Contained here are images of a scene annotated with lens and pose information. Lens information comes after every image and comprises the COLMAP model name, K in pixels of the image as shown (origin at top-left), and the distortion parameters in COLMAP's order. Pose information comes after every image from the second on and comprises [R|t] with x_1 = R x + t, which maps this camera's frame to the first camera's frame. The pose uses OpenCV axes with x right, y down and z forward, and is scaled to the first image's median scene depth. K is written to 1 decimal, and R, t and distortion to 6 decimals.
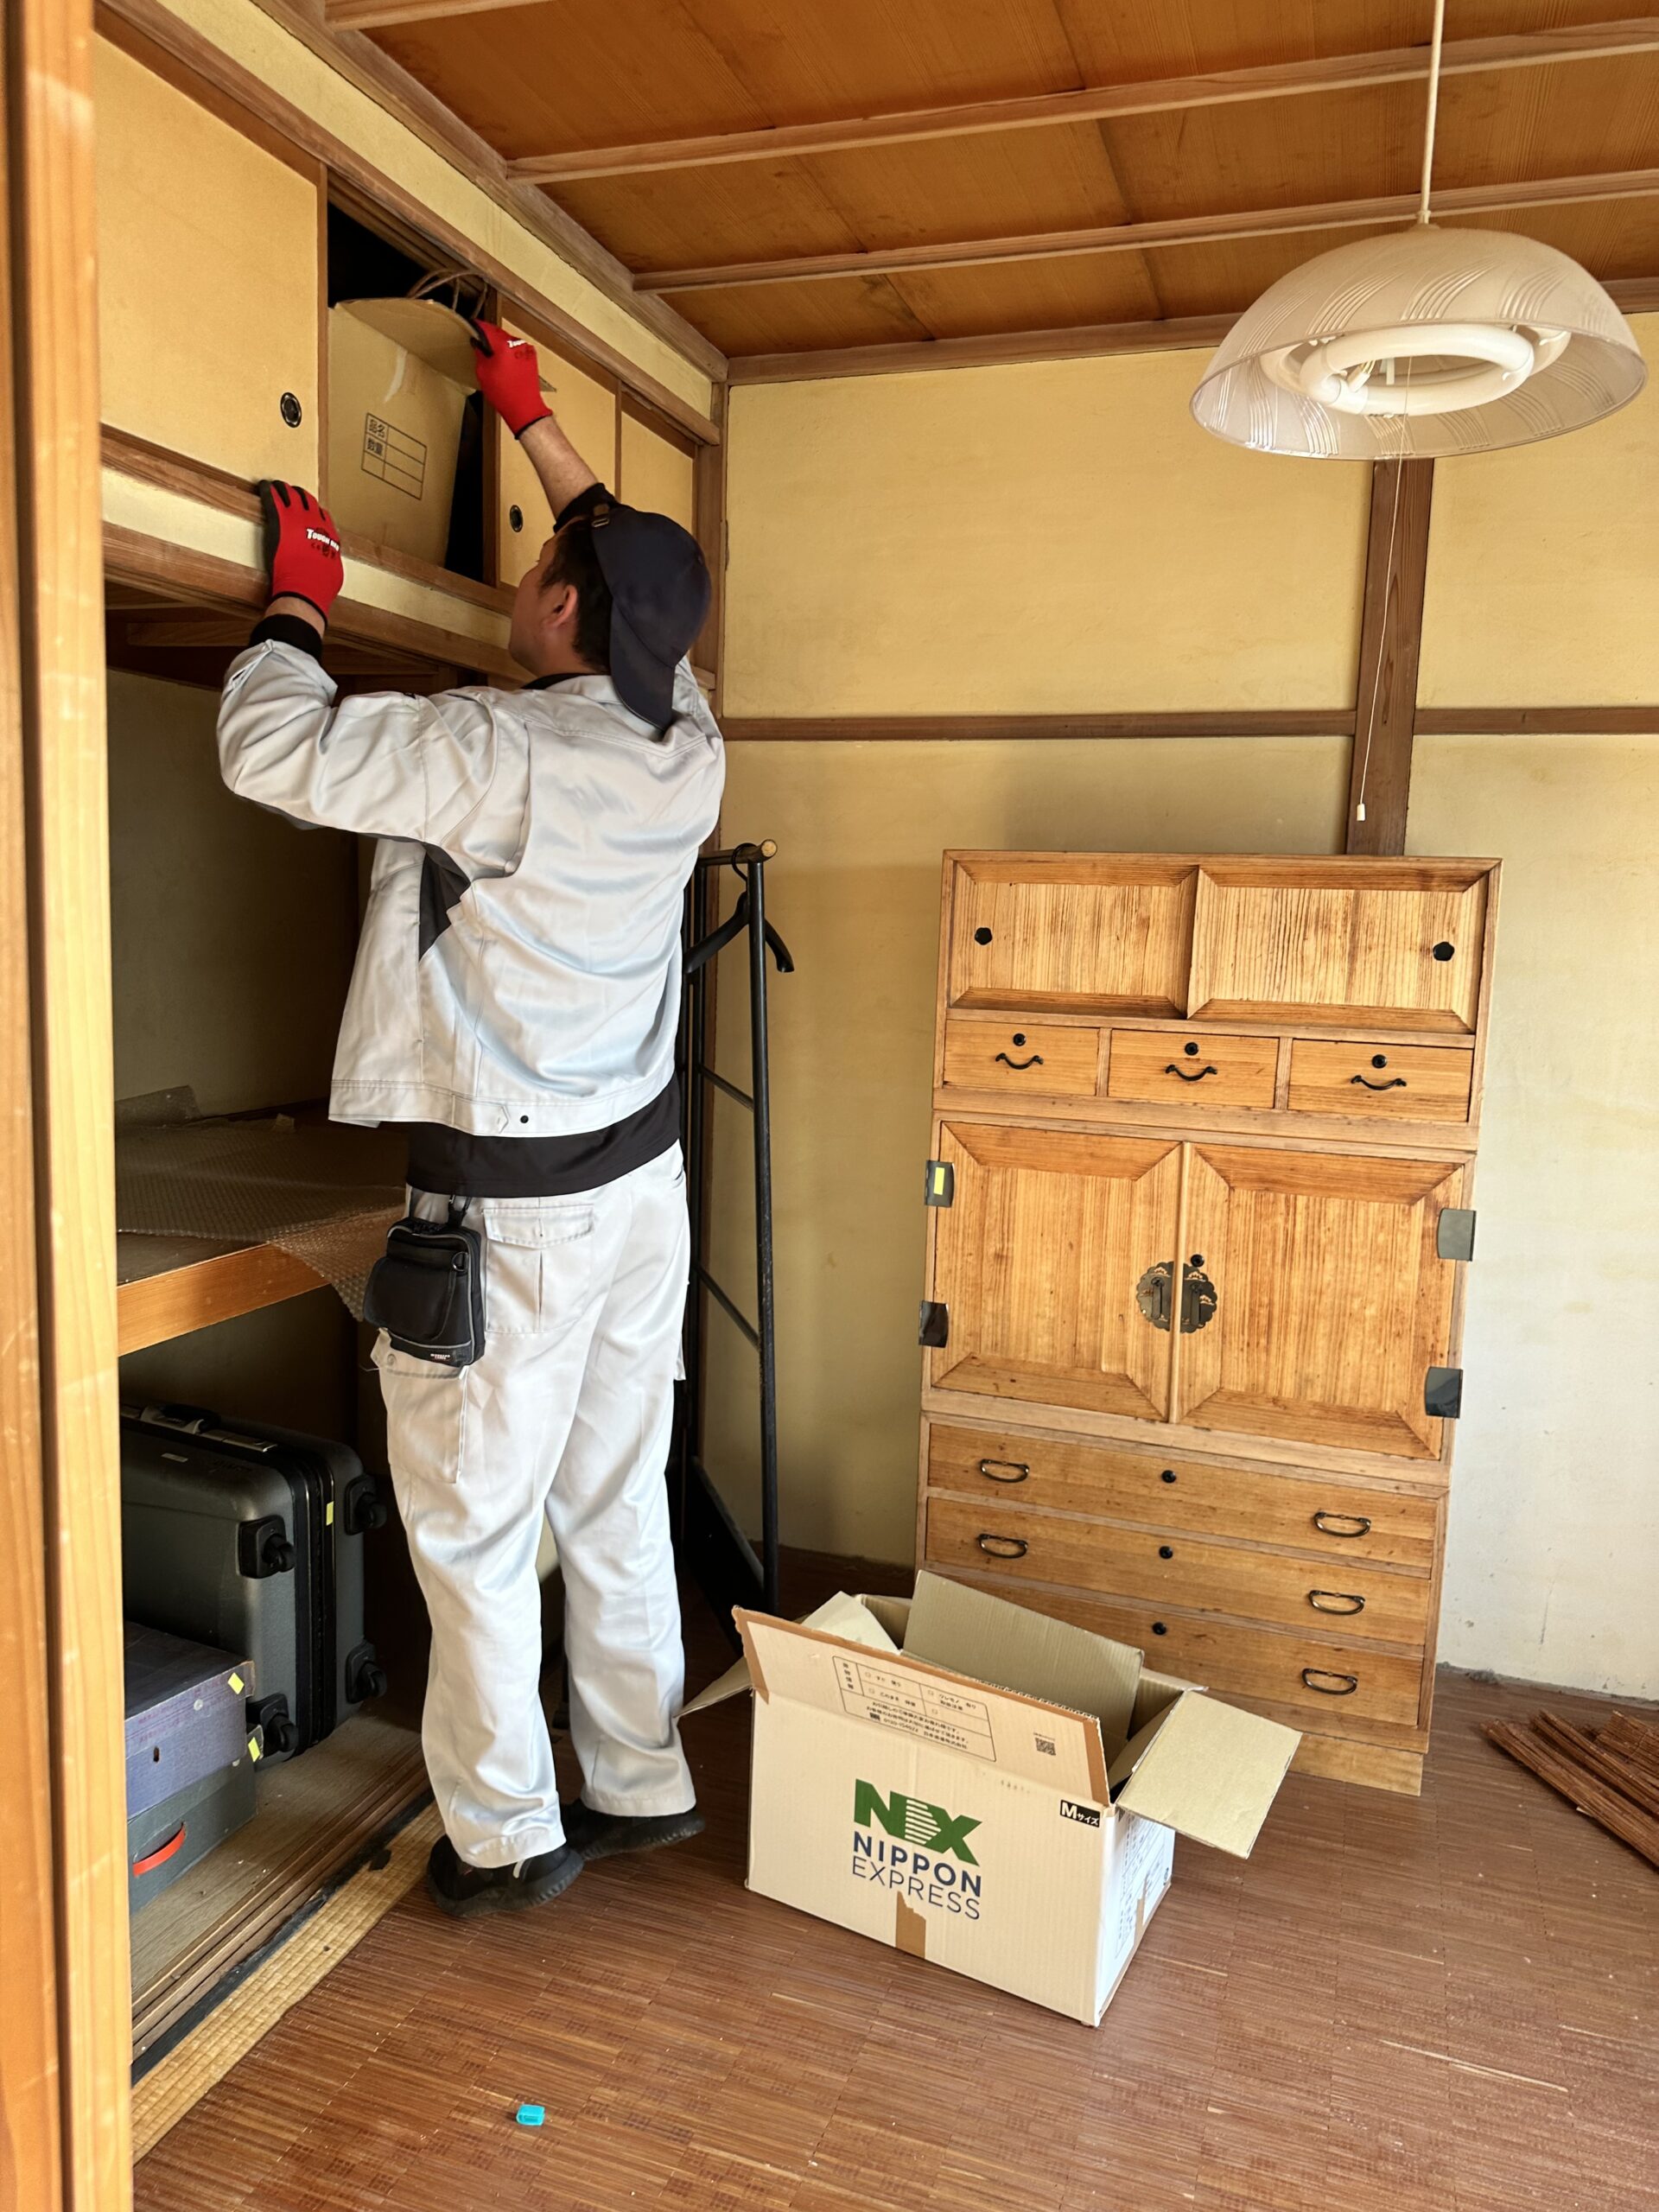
lens RADIAL K [[1555.7, 0, 829.5], [0, 1555.7, 1106.0], [0, 0, 1]] dist [0.180841, -0.328812]
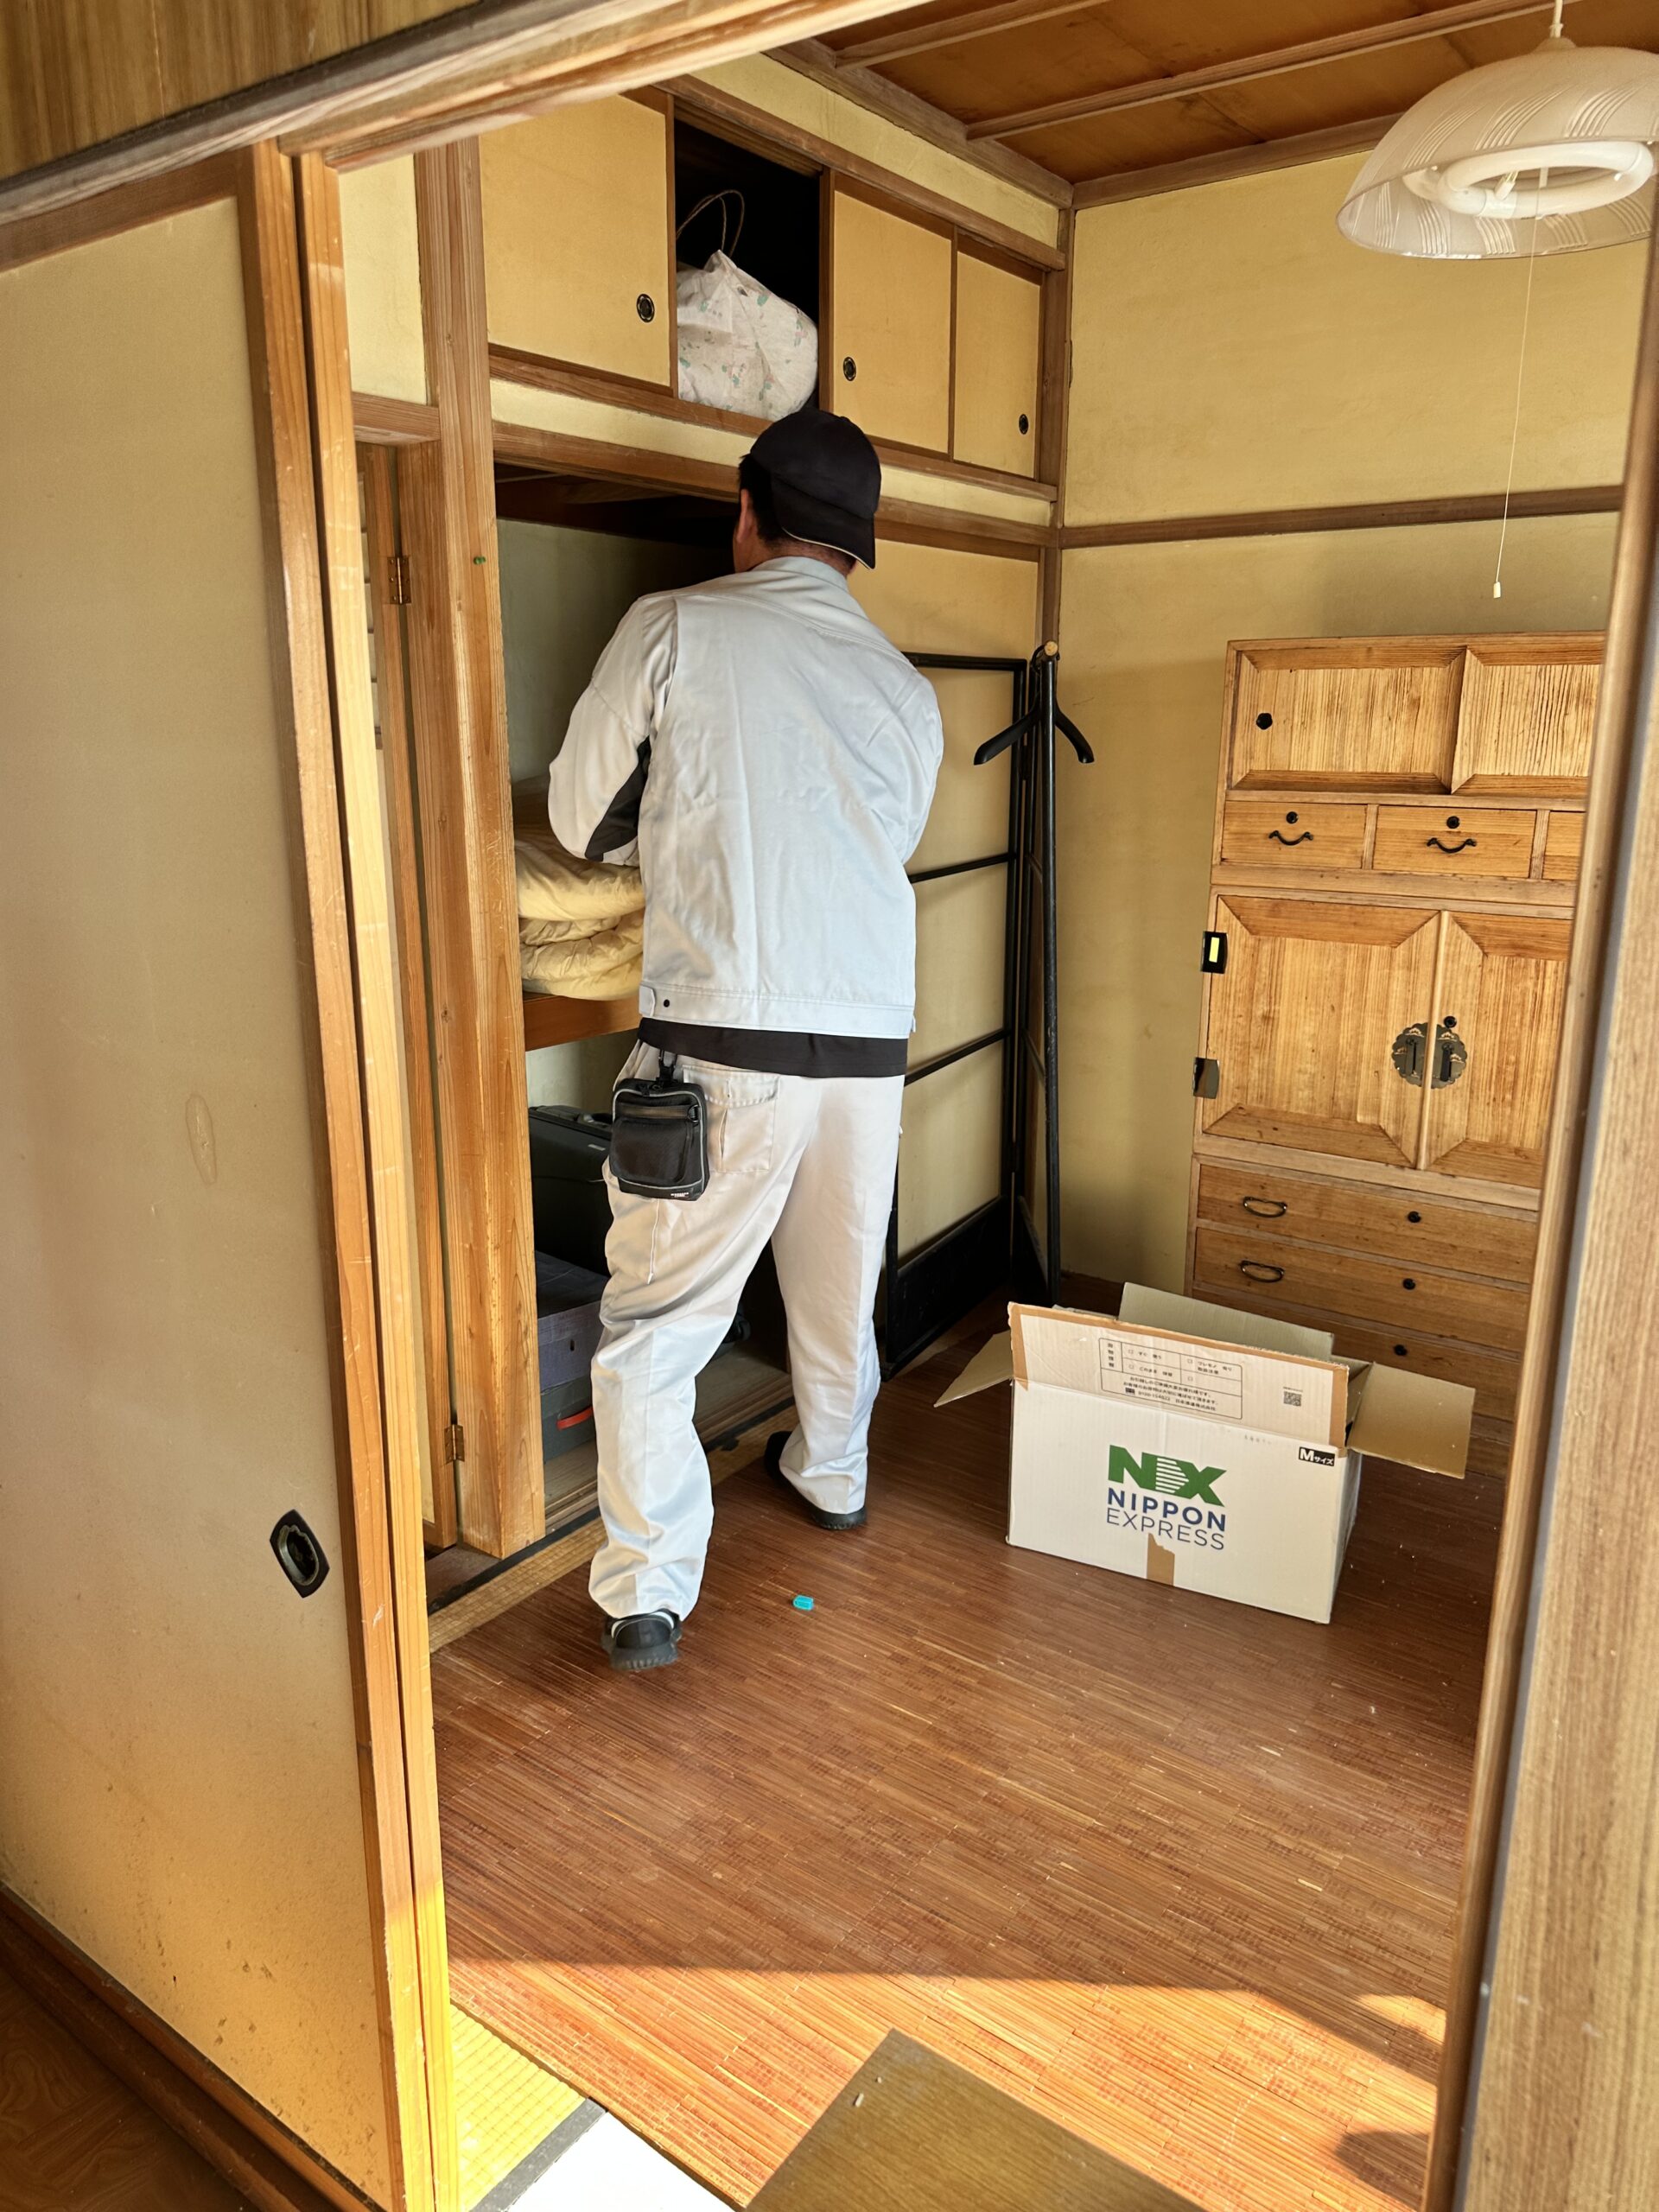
lens RADIAL K [[1534.3, 0, 829.5], [0, 1534.3, 1106.0], [0, 0, 1]] dist [0.116515, -0.213075]
pose [[0.957466, 0.039728, -0.285799, 0.130050], [-0.006136, 0.993056, 0.117485, 0.031978], [0.288482, -0.110734, 0.951060, -0.143889]]
